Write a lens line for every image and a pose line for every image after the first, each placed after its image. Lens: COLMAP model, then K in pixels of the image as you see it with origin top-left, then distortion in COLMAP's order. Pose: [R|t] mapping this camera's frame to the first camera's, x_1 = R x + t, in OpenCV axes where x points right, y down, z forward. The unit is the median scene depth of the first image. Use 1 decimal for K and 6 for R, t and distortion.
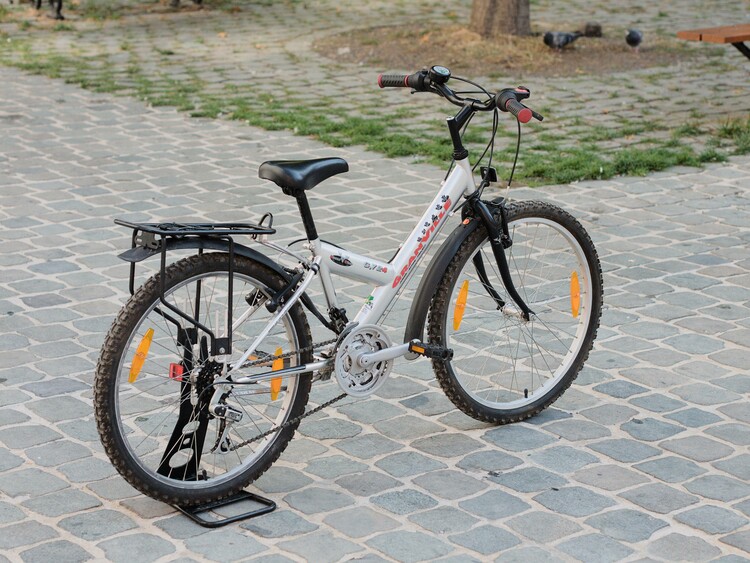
lens RADIAL K [[2024.5, 0, 375.0], [0, 2024.5, 281.5], [0, 0, 1]] dist [0.145894, 0.035493]
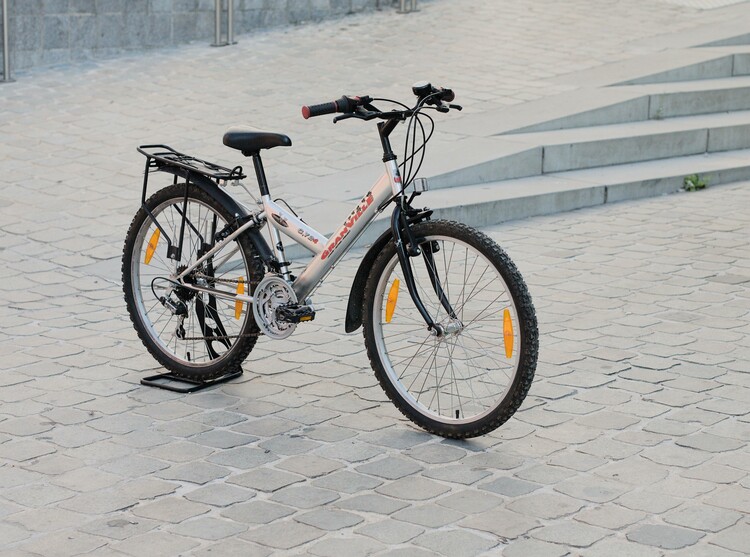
lens RADIAL K [[2049.0, 0, 375.0], [0, 2049.0, 278.5], [0, 0, 1]] dist [0.104738, 0.292712]
pose [[0.169249, 0.170484, -0.970716, 1.132881], [-0.253036, 0.959428, 0.124383, -0.137167], [0.952537, 0.224574, 0.205521, 0.786721]]
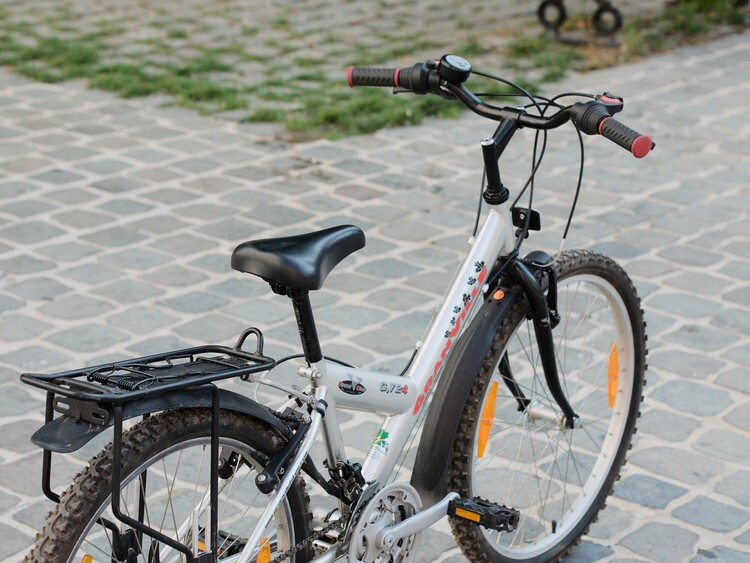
lens RADIAL K [[2024.5, 0, 375.0], [0, 2024.5, 281.5], [0, 0, 1]] dist [0.145894, 0.035493]
pose [[0.971170, -0.051518, 0.232753, -0.147322], [0.033568, 0.996194, 0.080435, -0.089101], [-0.236011, -0.070303, 0.969204, 0.388261]]
